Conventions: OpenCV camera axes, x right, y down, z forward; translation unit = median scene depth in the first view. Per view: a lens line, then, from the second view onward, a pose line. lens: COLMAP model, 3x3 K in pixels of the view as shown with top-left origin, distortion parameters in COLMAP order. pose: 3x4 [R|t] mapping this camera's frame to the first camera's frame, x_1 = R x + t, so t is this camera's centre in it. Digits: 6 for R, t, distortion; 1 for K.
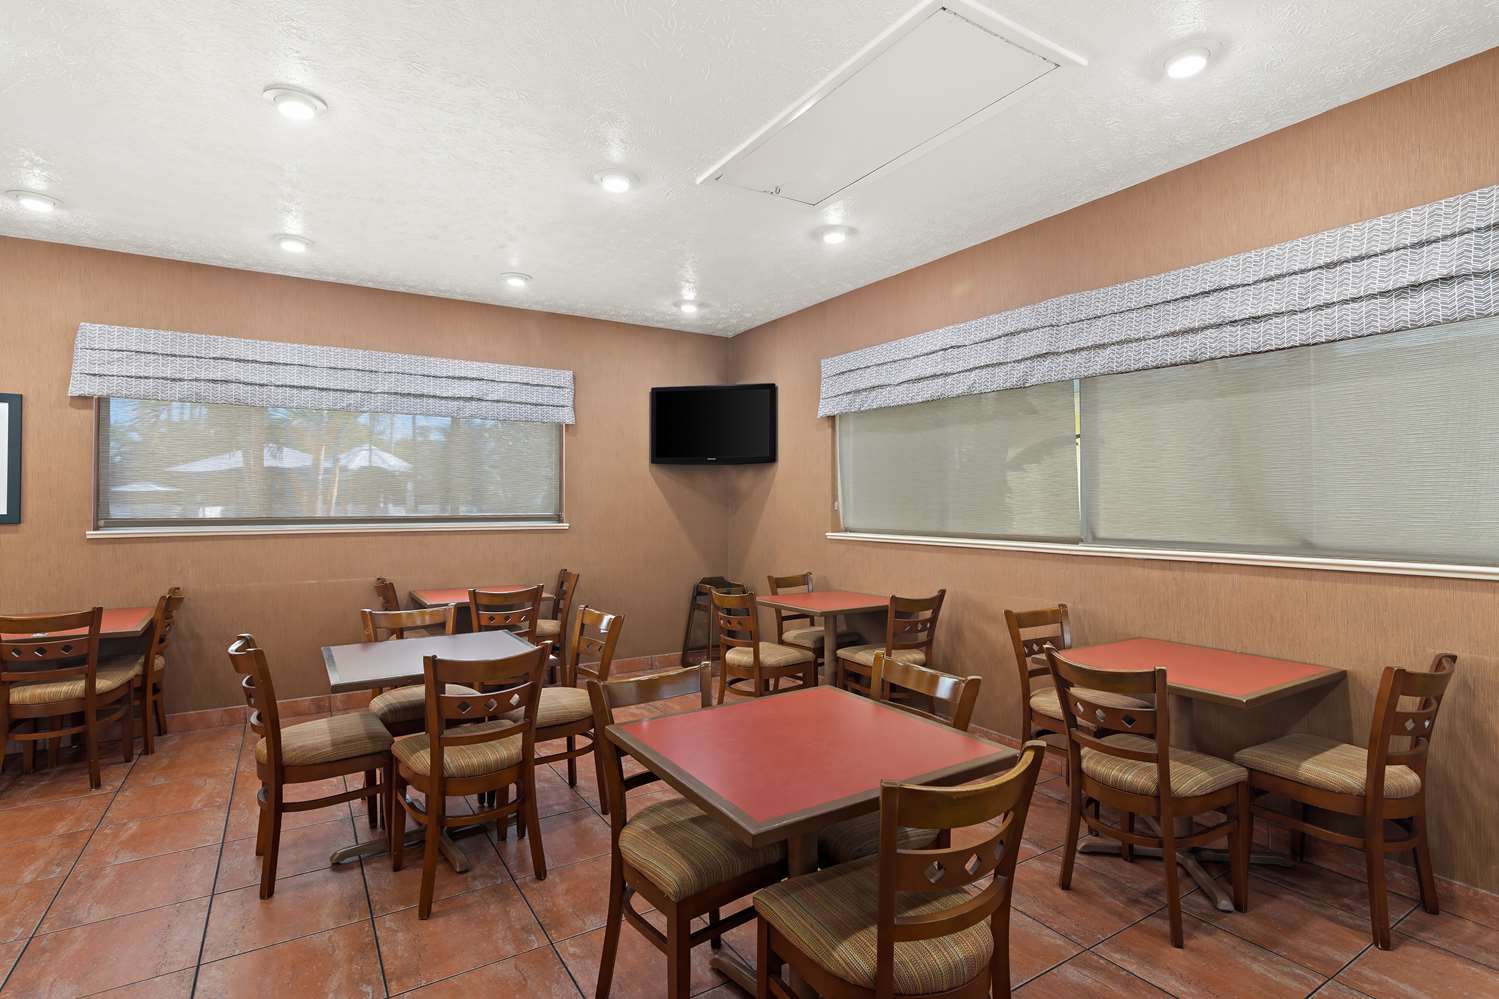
lens RADIAL K [[714.6, 0, 749.5], [0, 714.6, 499.5], [0, 0, 1]] dist [0.017160, -0.000054]
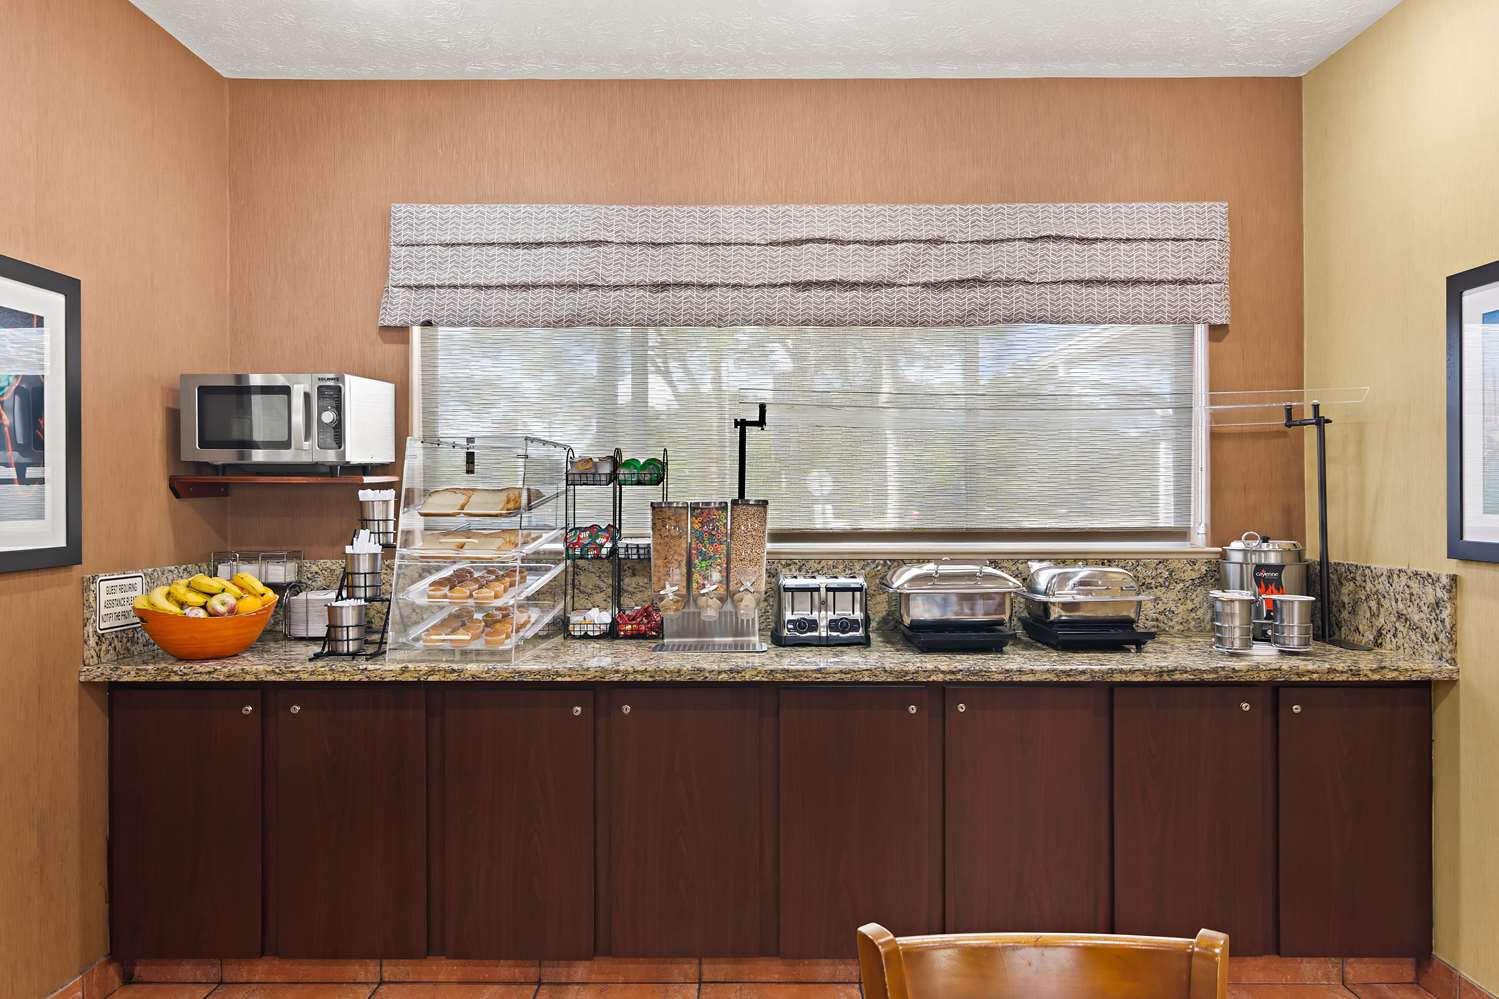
lens RADIAL K [[996.4, 0, 749.5], [0, 996.4, 499.5], [0, 0, 1]] dist [-0.010622, 0.001141]
pose [[0.542358, 0.000394, 0.840147, -0.353345], [0.010047, 0.999925, -0.006954, 0.012837], [-0.840087, 0.012212, 0.542314, 0.448754]]
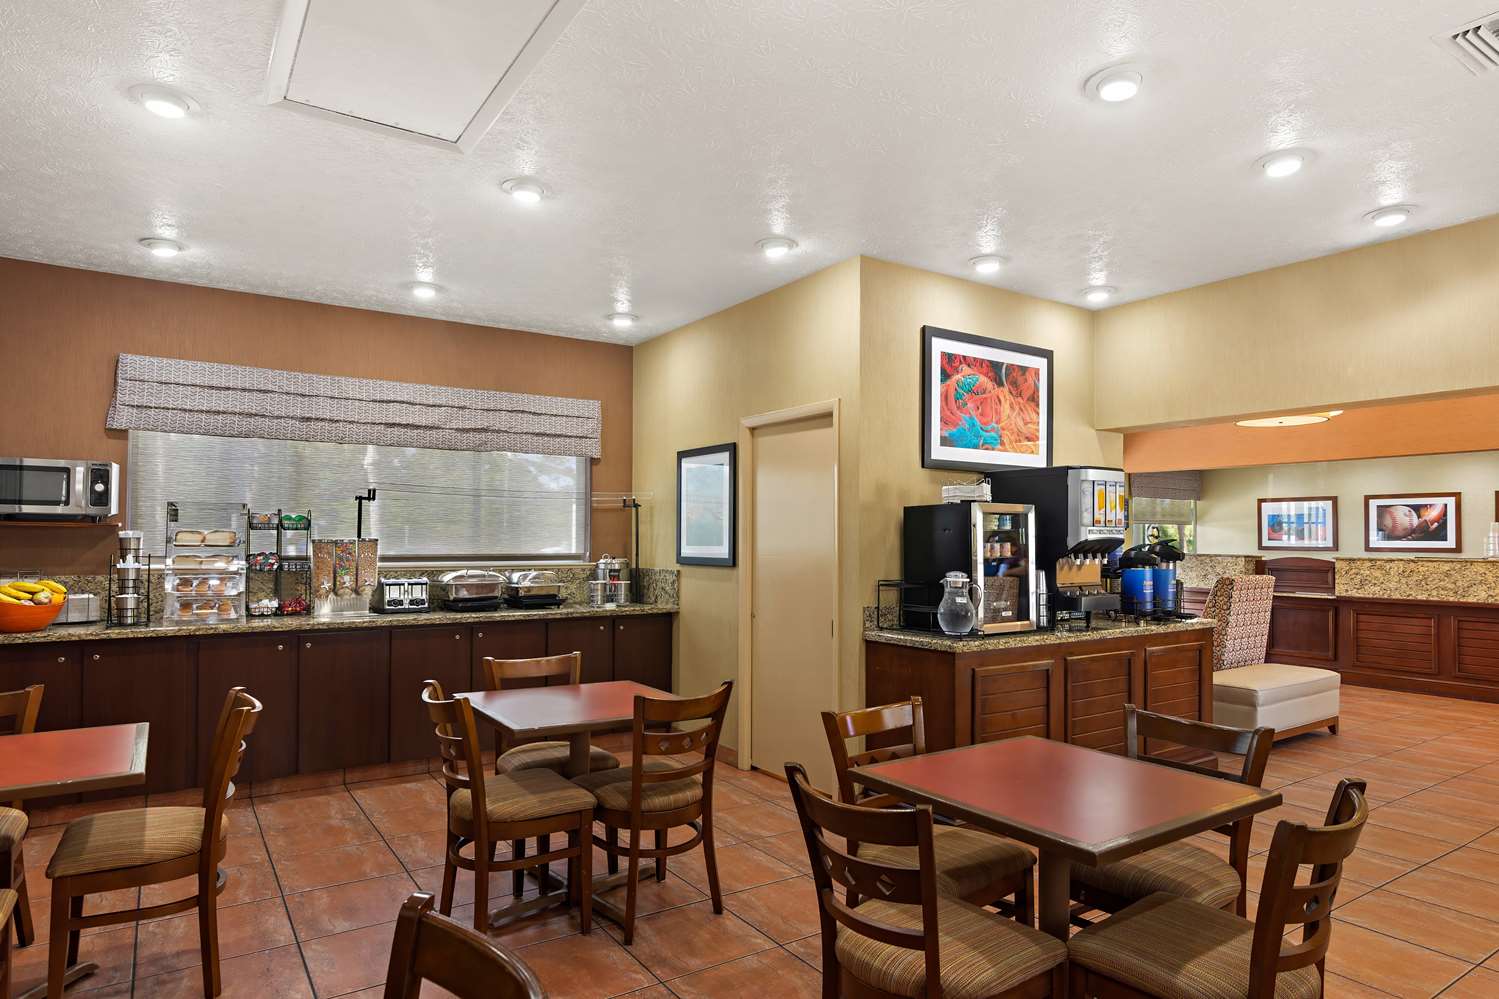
lens RADIAL K [[868.2, 0, 749.5], [0, 868.2, 499.5], [0, 0, 1]] dist [-0.002547, -0.001025]
pose [[-0.019815, 0.051231, 0.998490, -1.263830], [0.009232, 0.998653, -0.051056, 0.023835], [-0.999761, 0.008206, -0.020261, 0.273648]]
